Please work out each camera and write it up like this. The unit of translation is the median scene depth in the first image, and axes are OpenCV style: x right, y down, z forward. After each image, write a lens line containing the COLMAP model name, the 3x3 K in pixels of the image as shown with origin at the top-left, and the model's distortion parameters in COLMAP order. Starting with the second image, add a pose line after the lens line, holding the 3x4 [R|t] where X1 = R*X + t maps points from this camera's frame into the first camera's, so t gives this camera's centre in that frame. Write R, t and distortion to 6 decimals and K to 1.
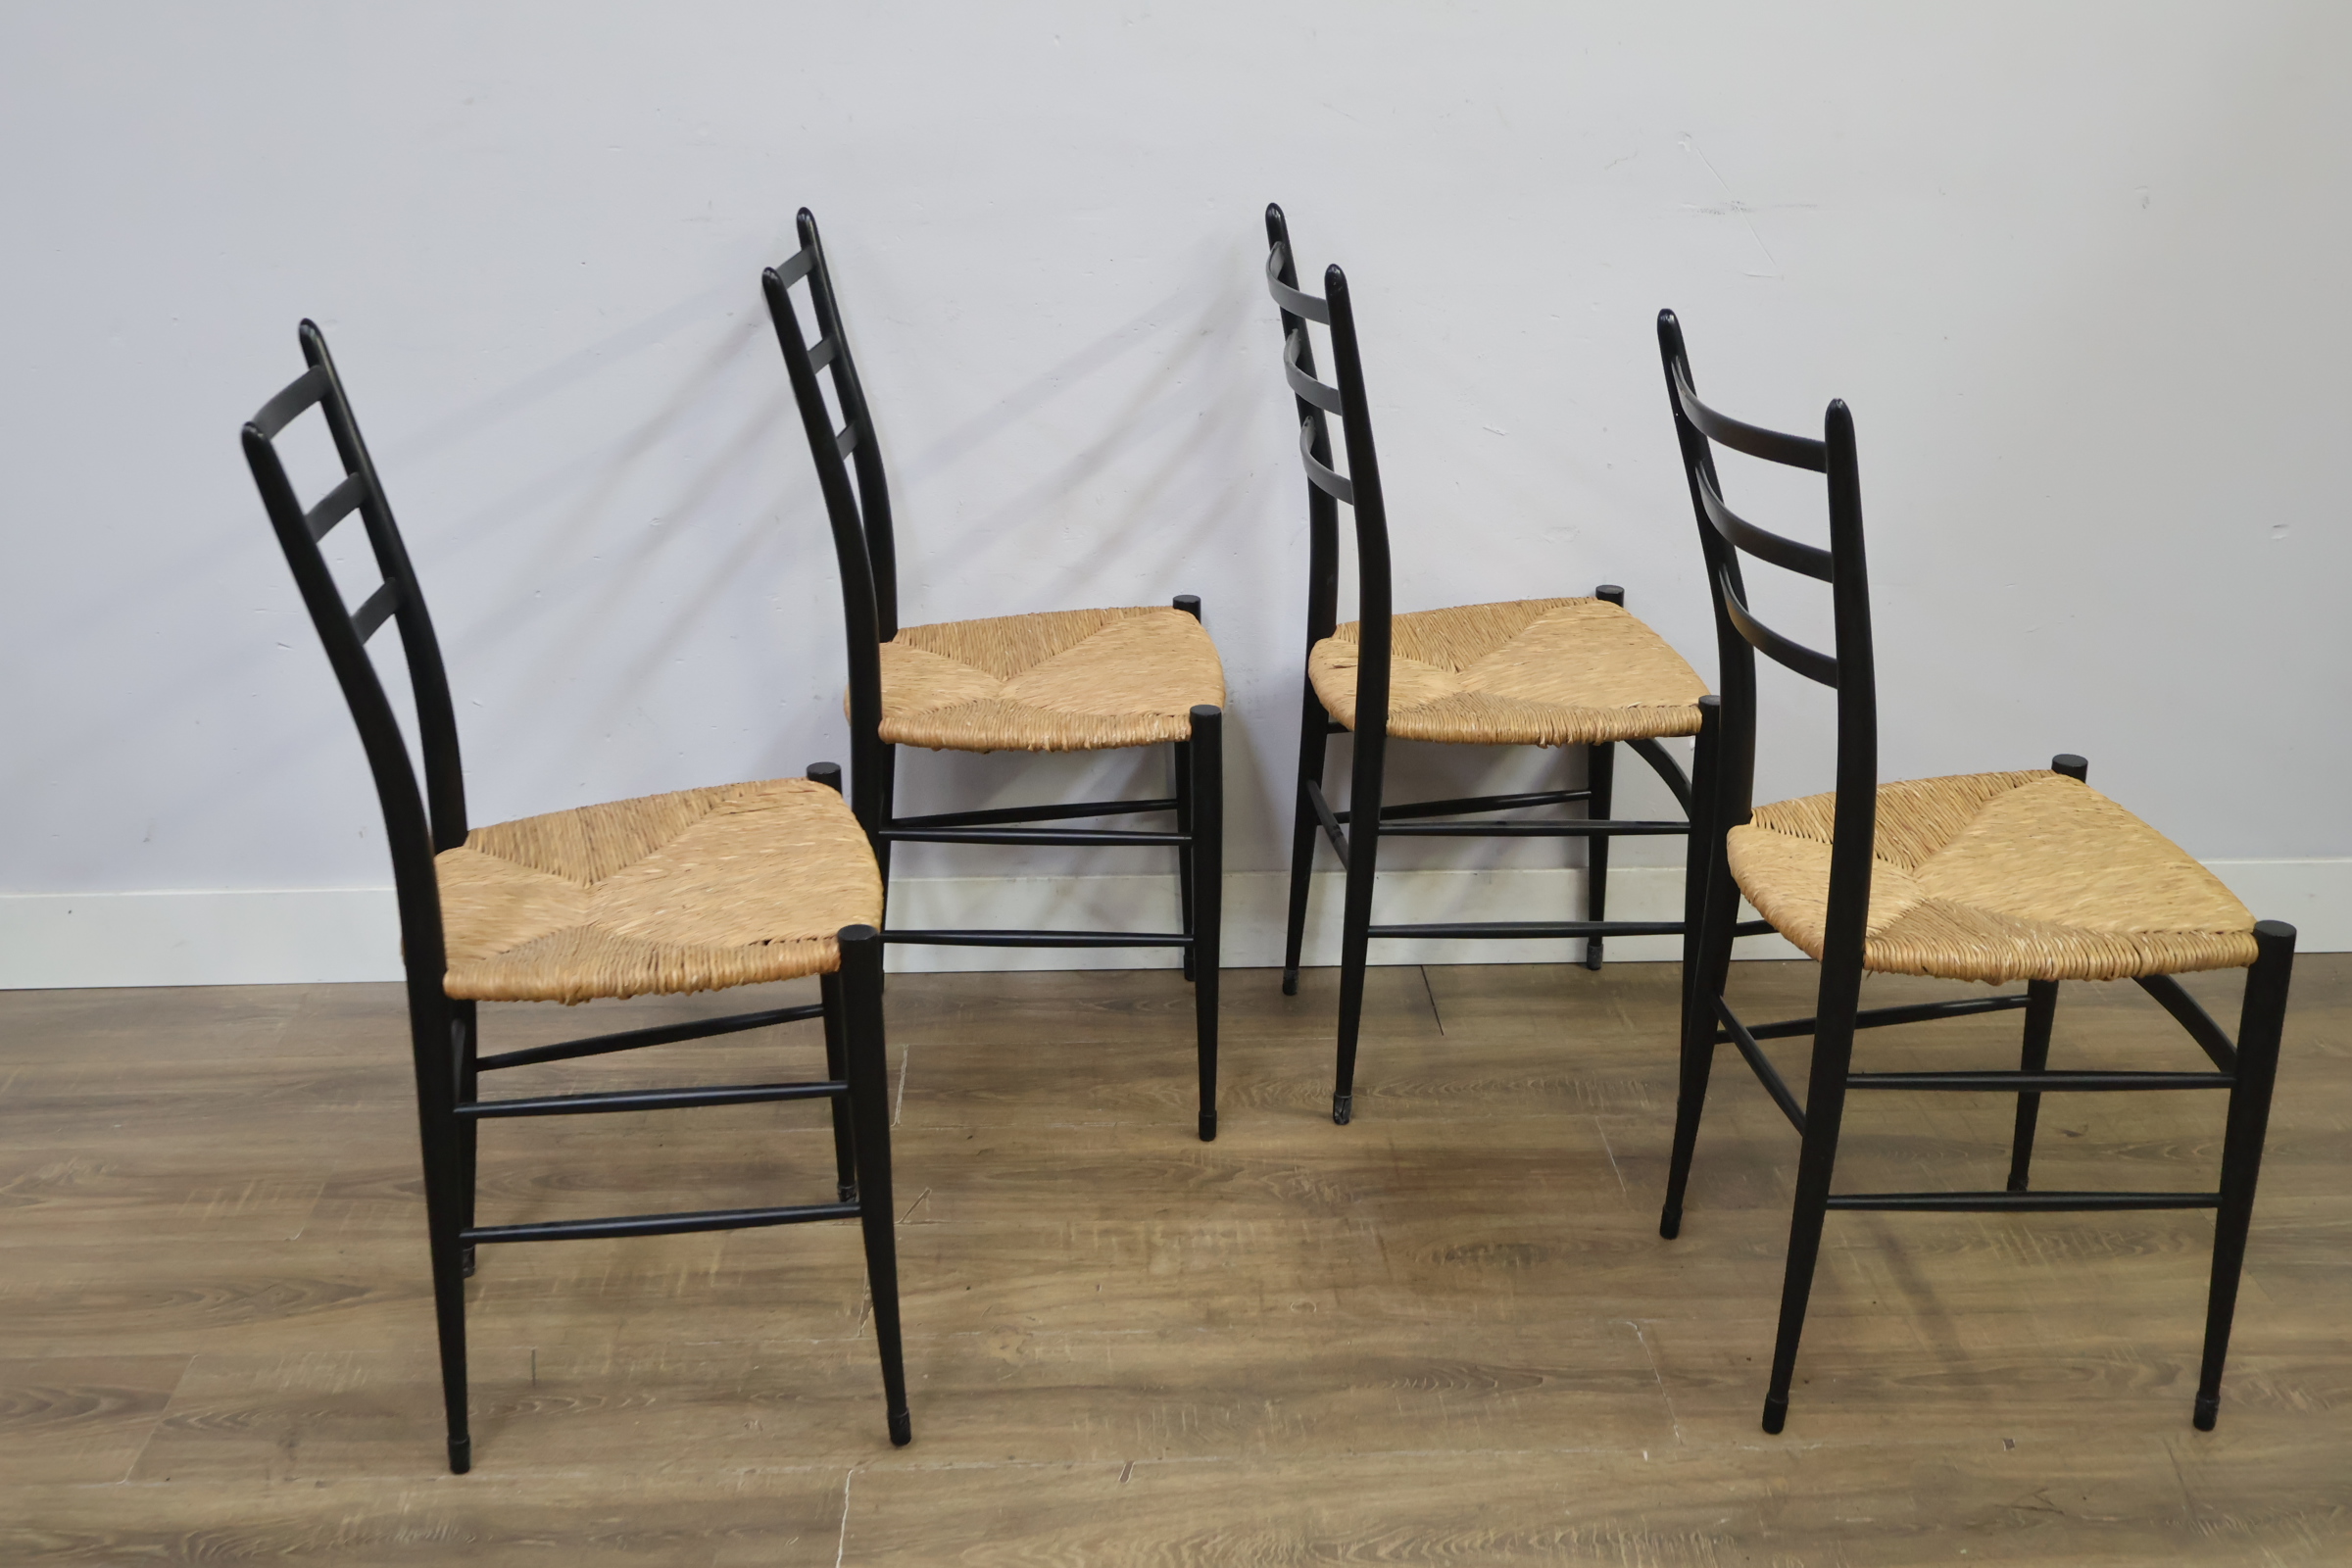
lens RADIAL K [[2629.4, 0, 1176.9], [0, 2629.4, 790.6], [0, 0, 1]] dist [0.010605, 0.000000]
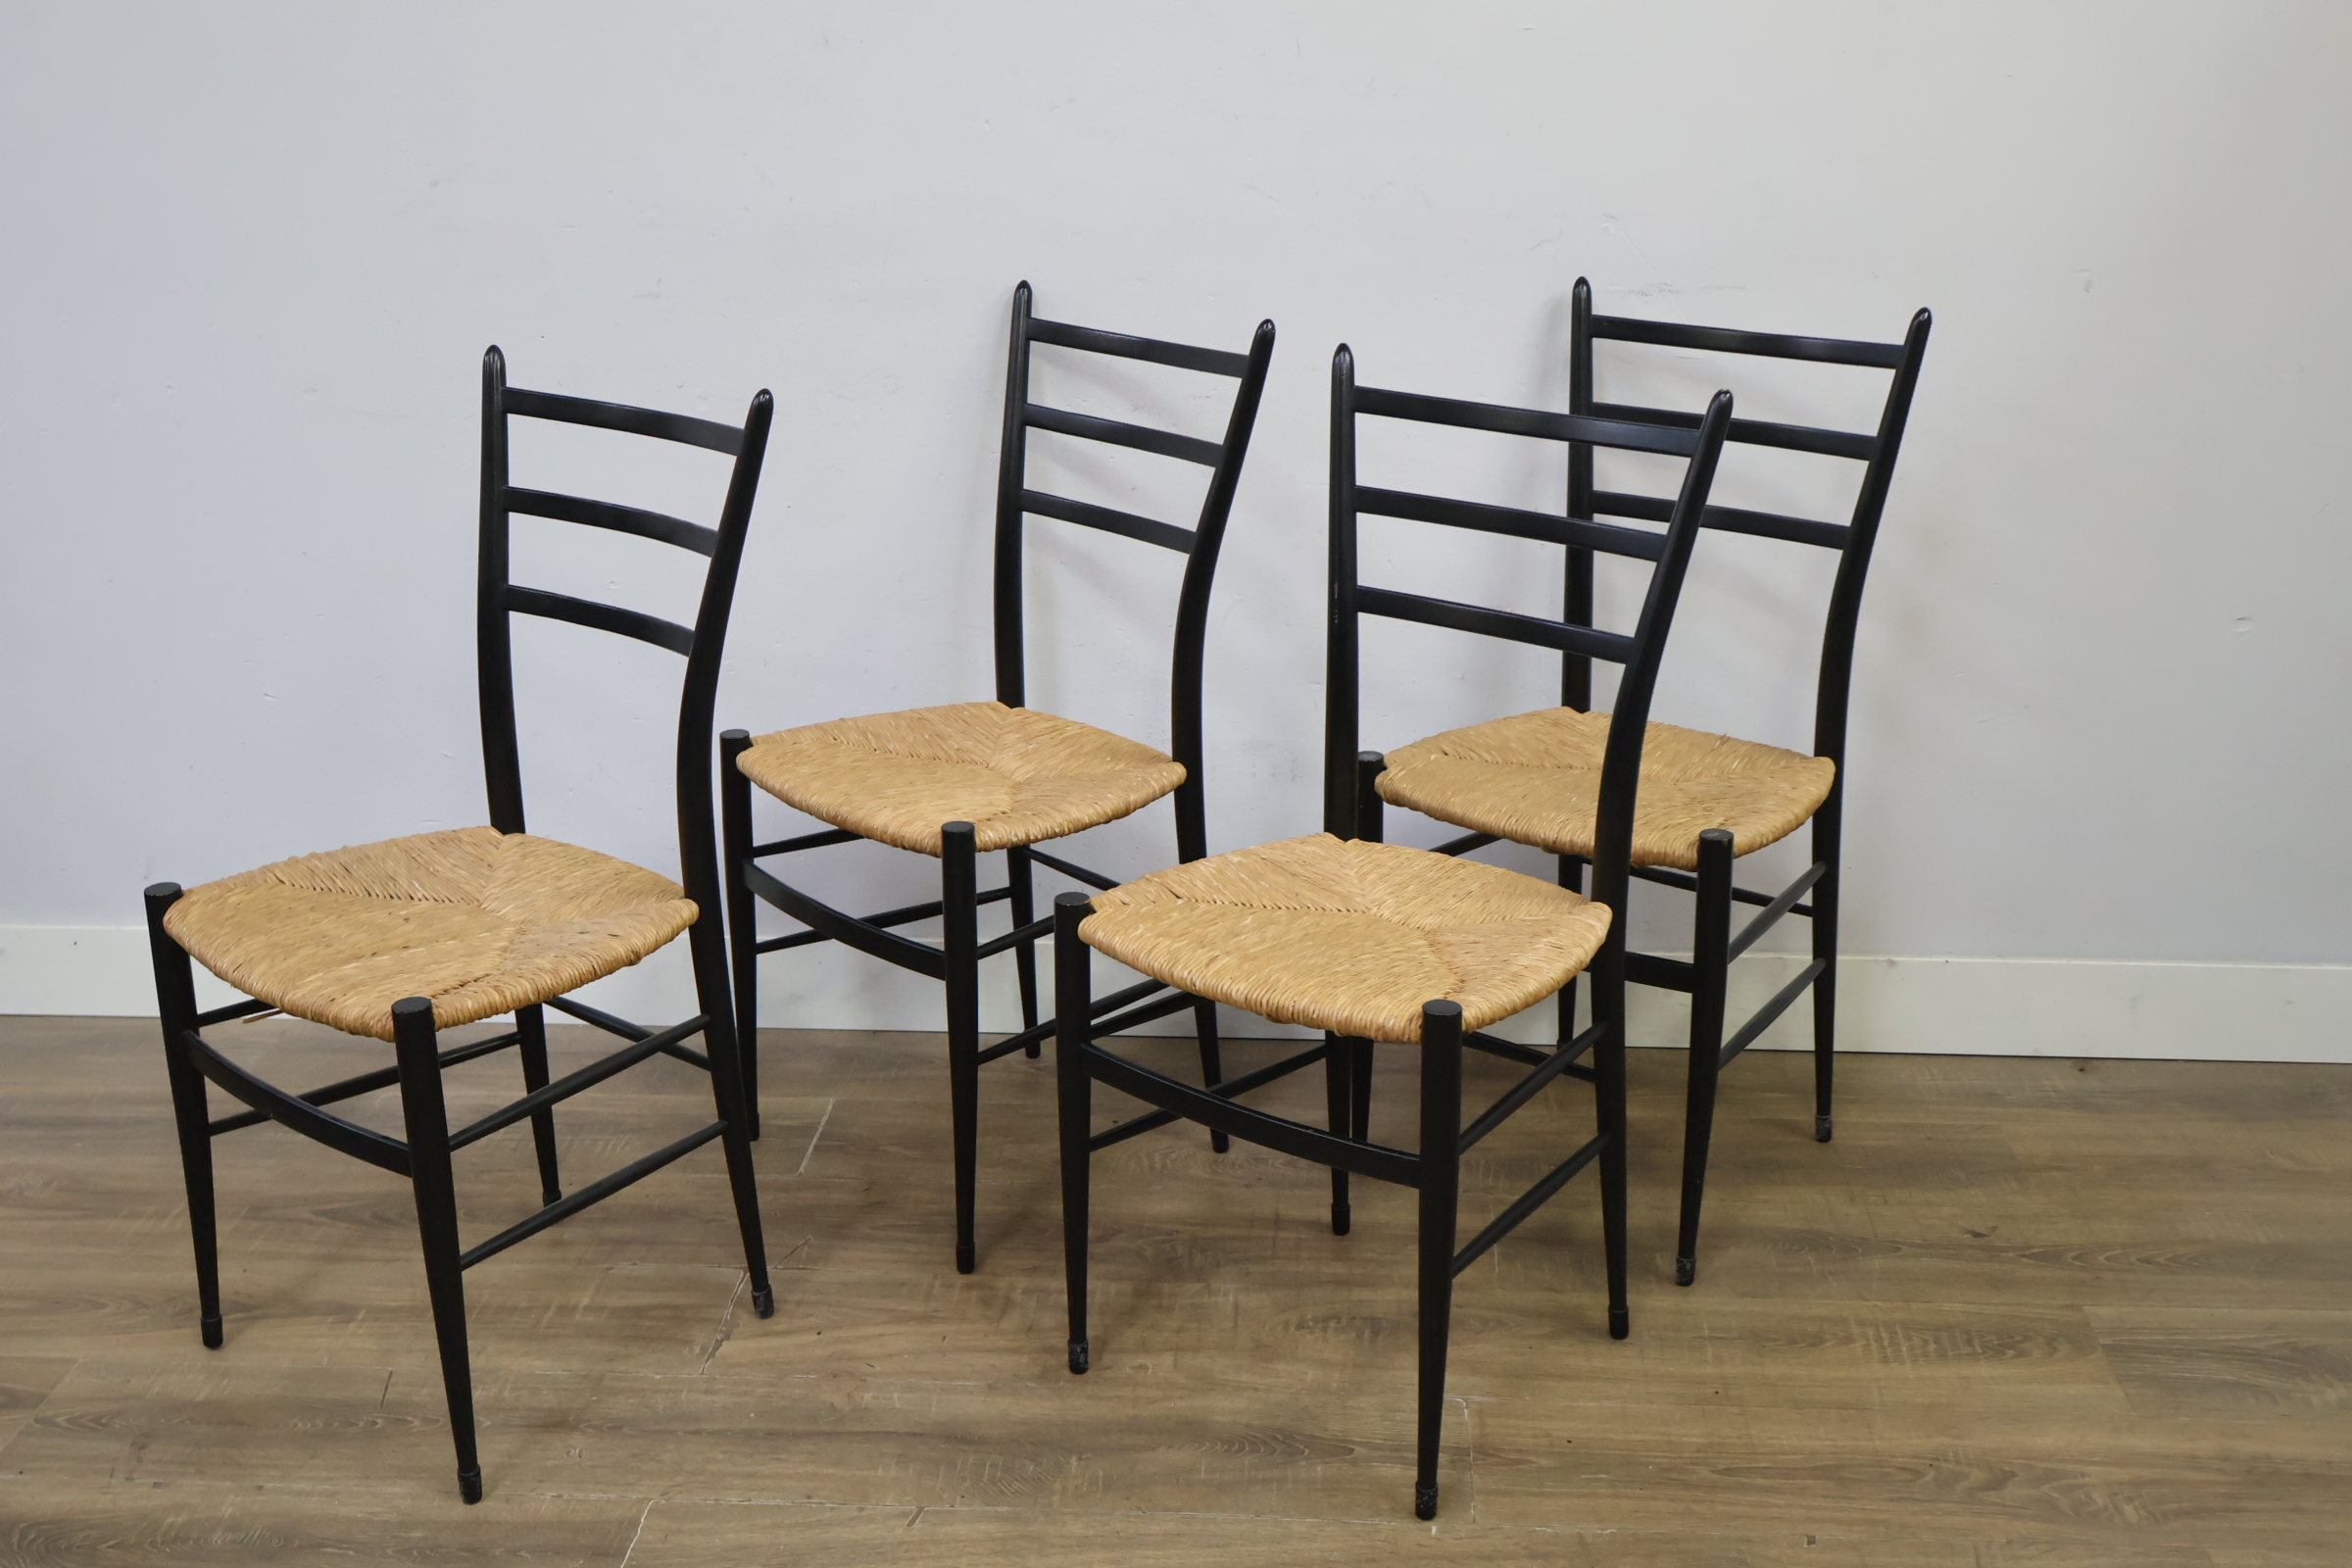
lens RADIAL K [[2629.4, 0, 1168.4], [0, 2629.4, 796.3], [0, 0, 1]] dist [0.010605, 0.000000]
pose [[0.993335, 0.026129, -0.112263, 0.170770], [-0.029864, 0.999051, -0.031714, 0.009451], [0.111328, 0.034855, 0.993172, -0.007321]]
